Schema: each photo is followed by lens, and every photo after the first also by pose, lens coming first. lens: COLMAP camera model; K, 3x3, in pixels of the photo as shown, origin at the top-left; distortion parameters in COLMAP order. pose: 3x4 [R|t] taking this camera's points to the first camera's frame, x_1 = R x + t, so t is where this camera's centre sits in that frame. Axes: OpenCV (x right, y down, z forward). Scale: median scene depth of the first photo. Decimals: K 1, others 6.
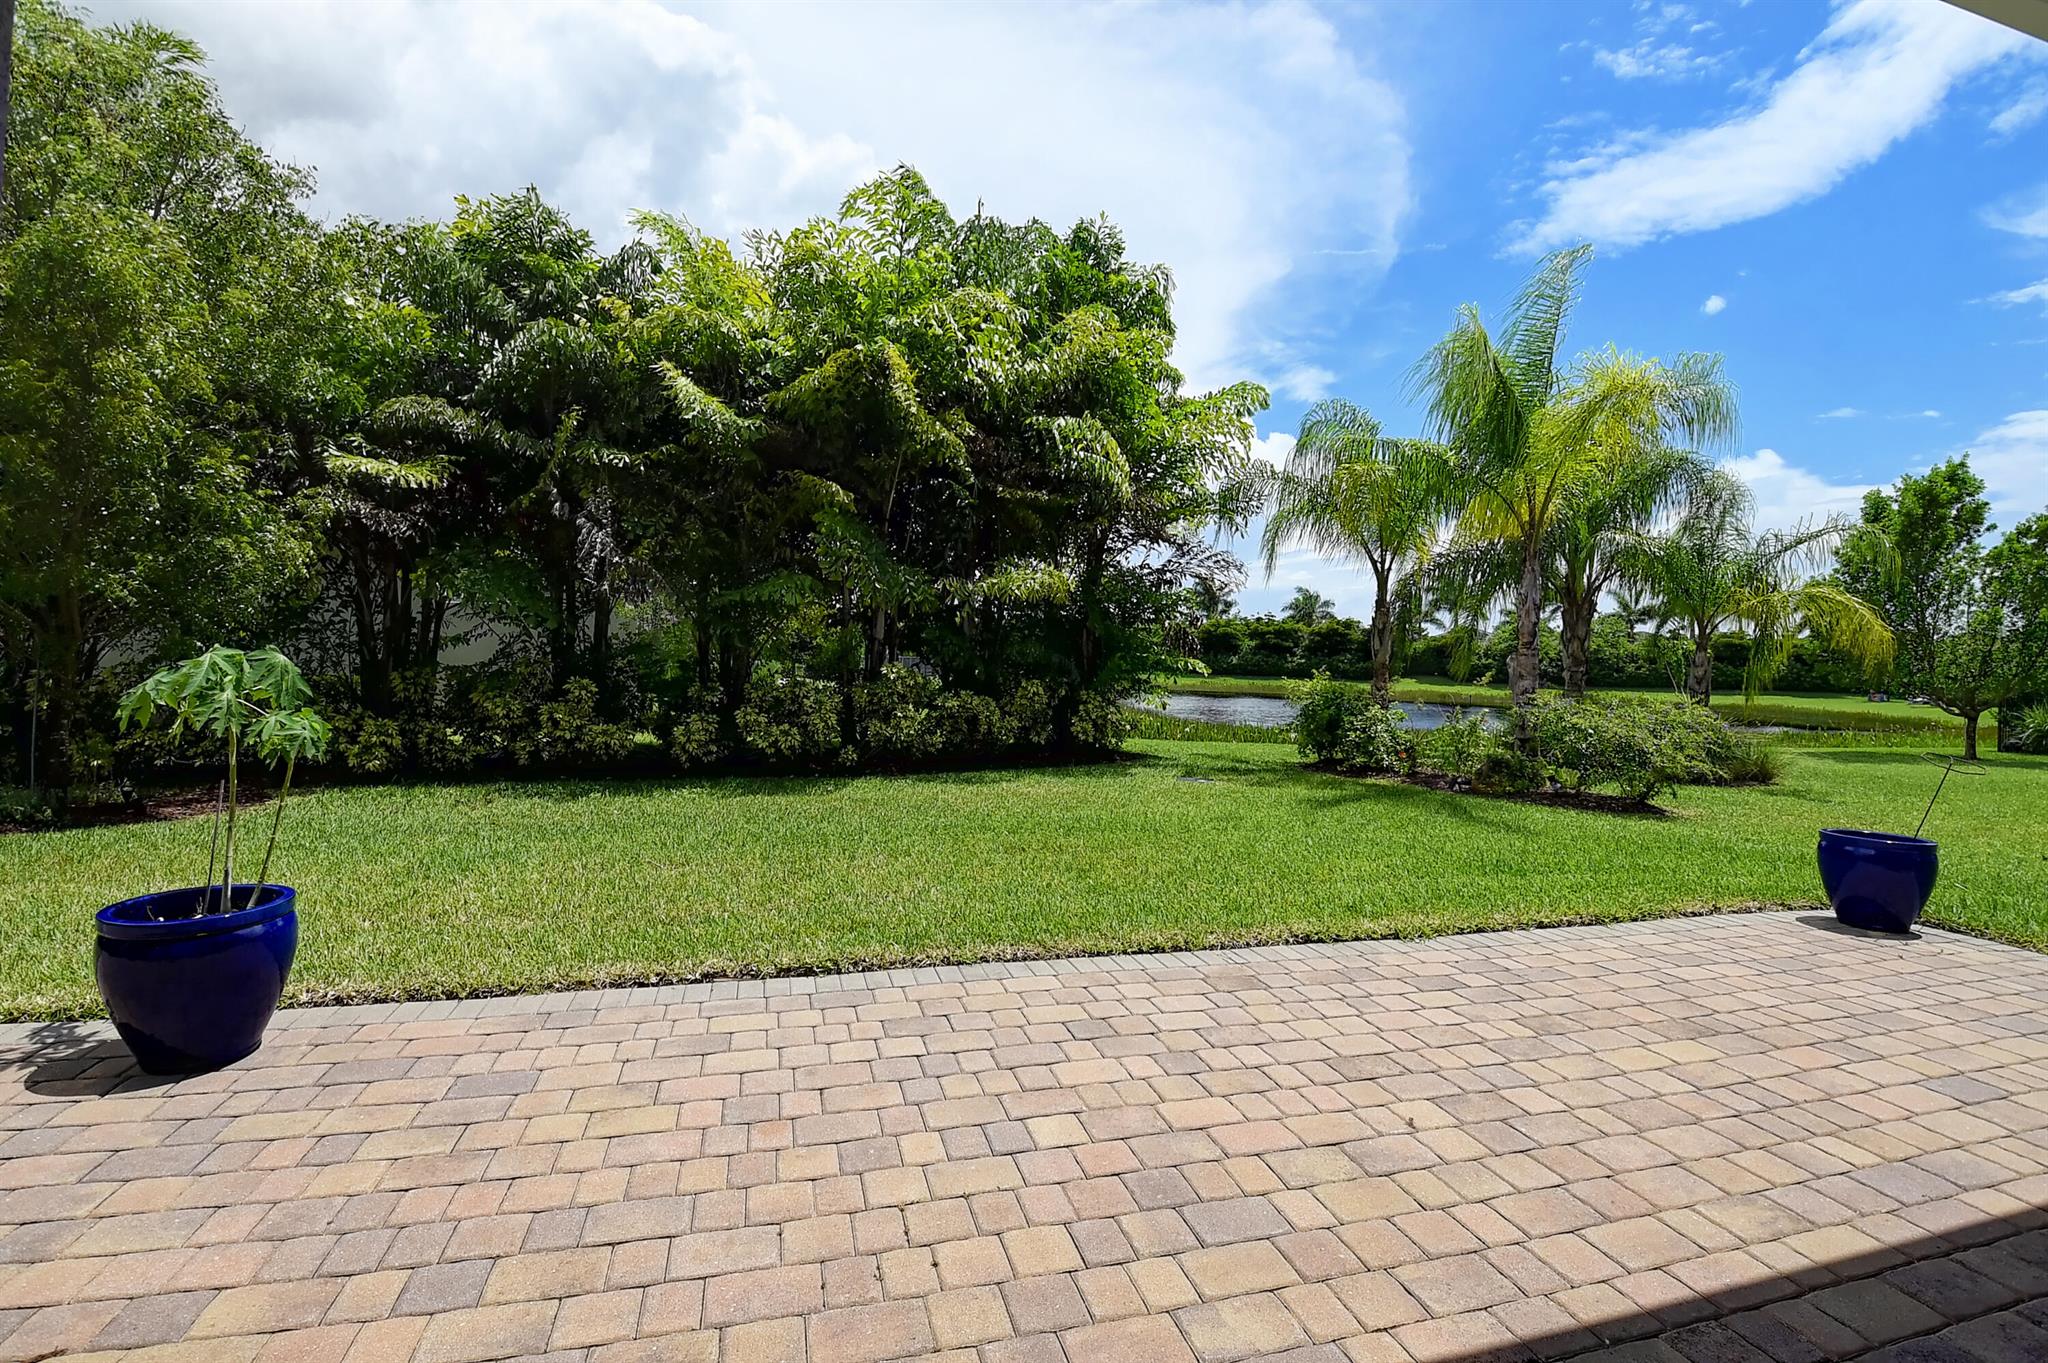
lens RADIAL K [[900.4, 0, 1027.7], [0, 900.4, 667.8], [0, 0, 1]] dist [0.000463, -0.005720]
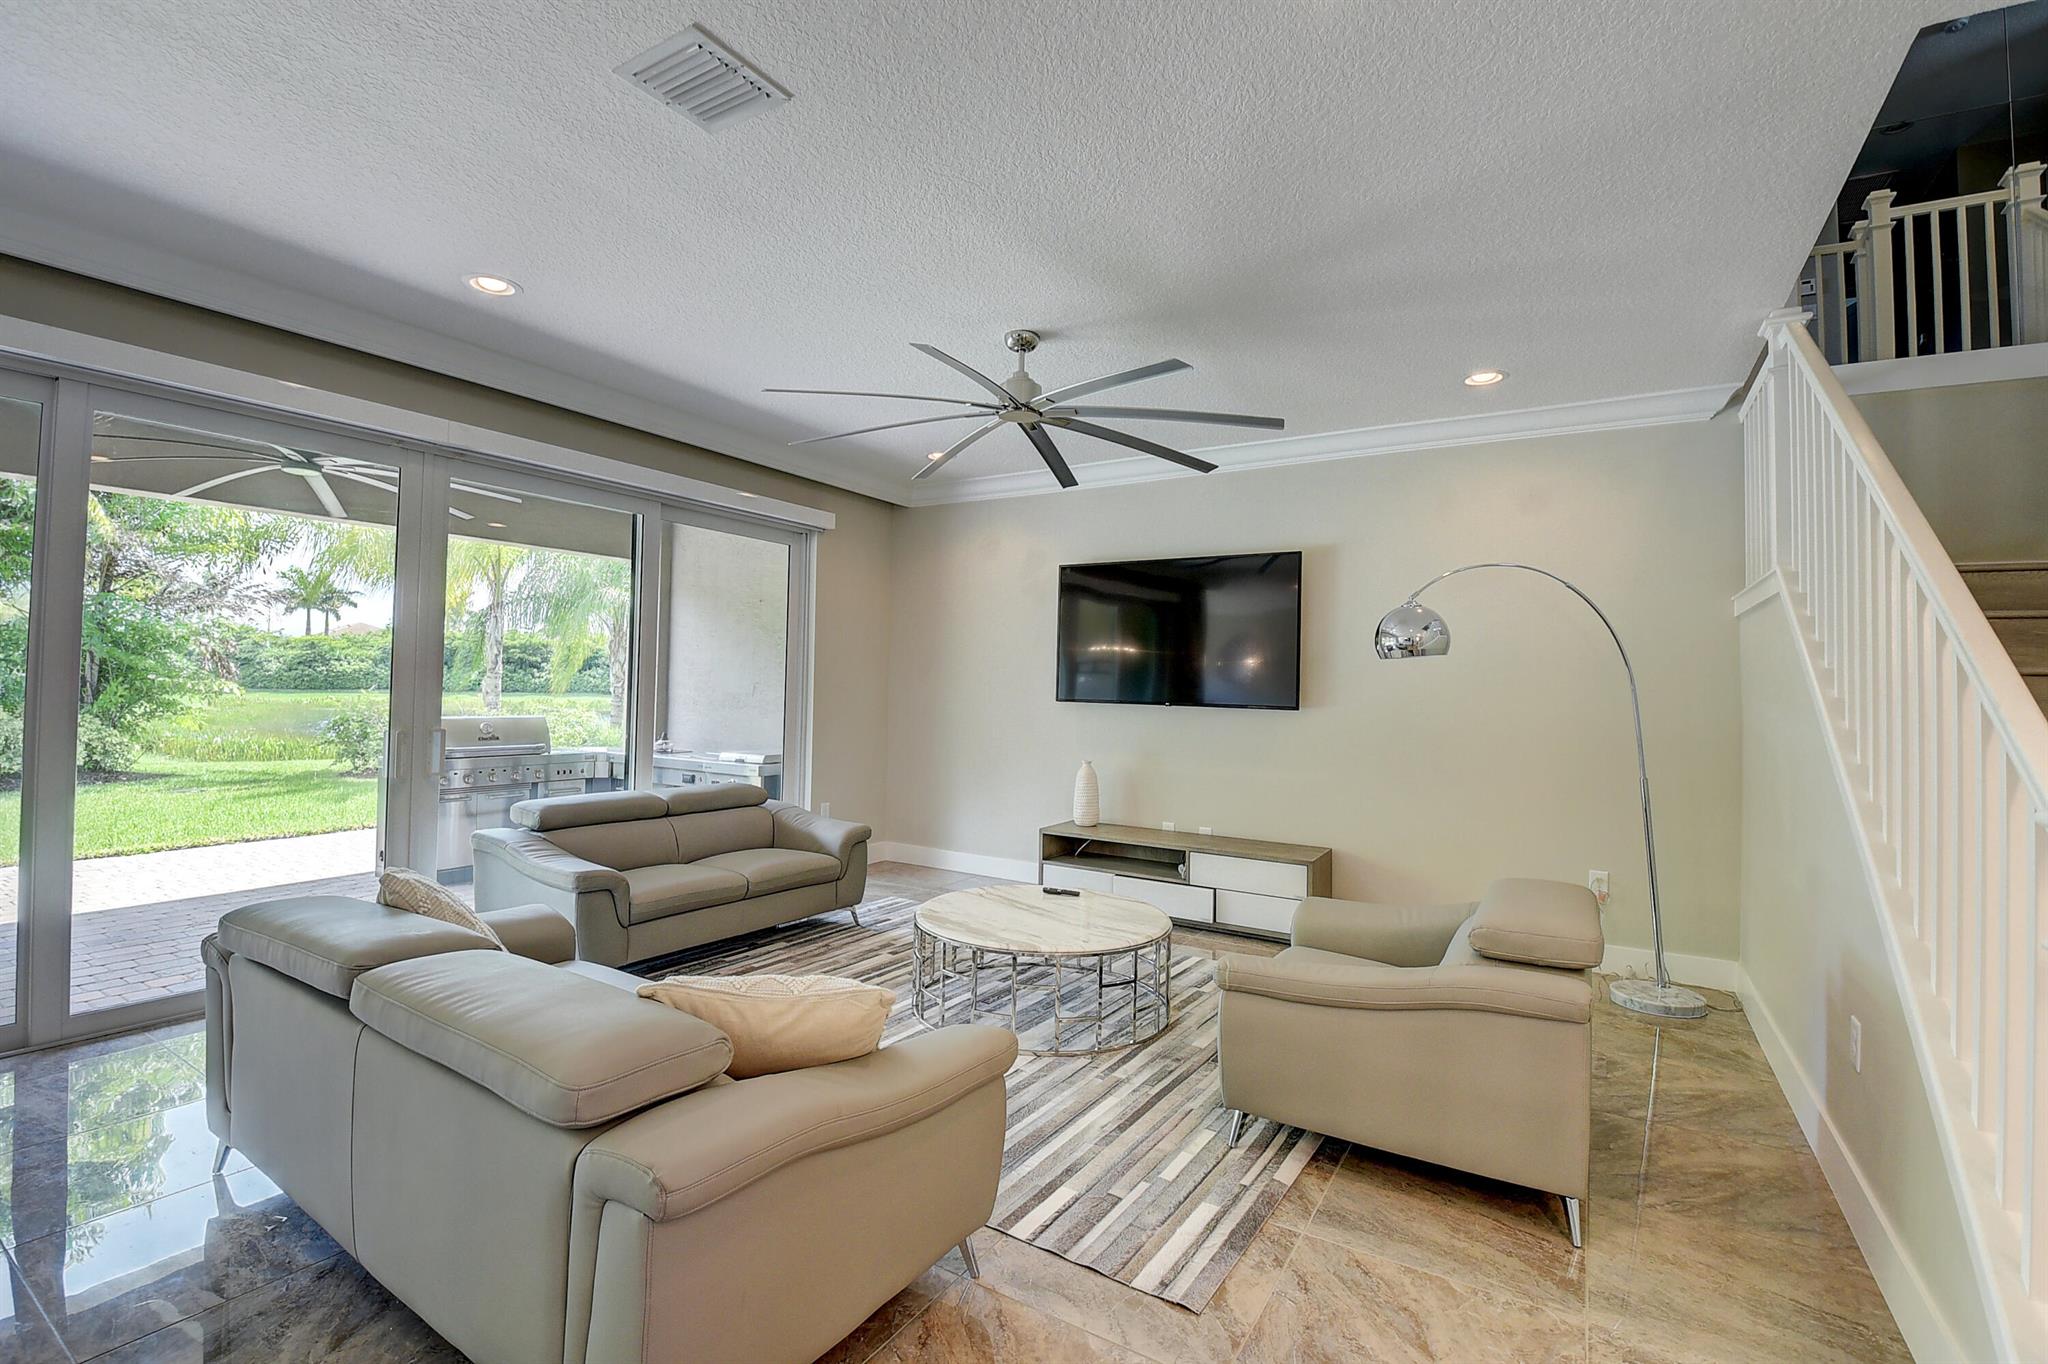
lens RADIAL K [[900.4, 0, 1031.5], [0, 900.4, 668.0], [0, 0, 1]] dist [0.000463, -0.005720]
pose [[0.732304, -0.001857, 0.680976, 0.178410], [0.012012, 0.999876, -0.010191, -0.003298], [-0.680872, 0.015642, 0.732235, -0.451518]]
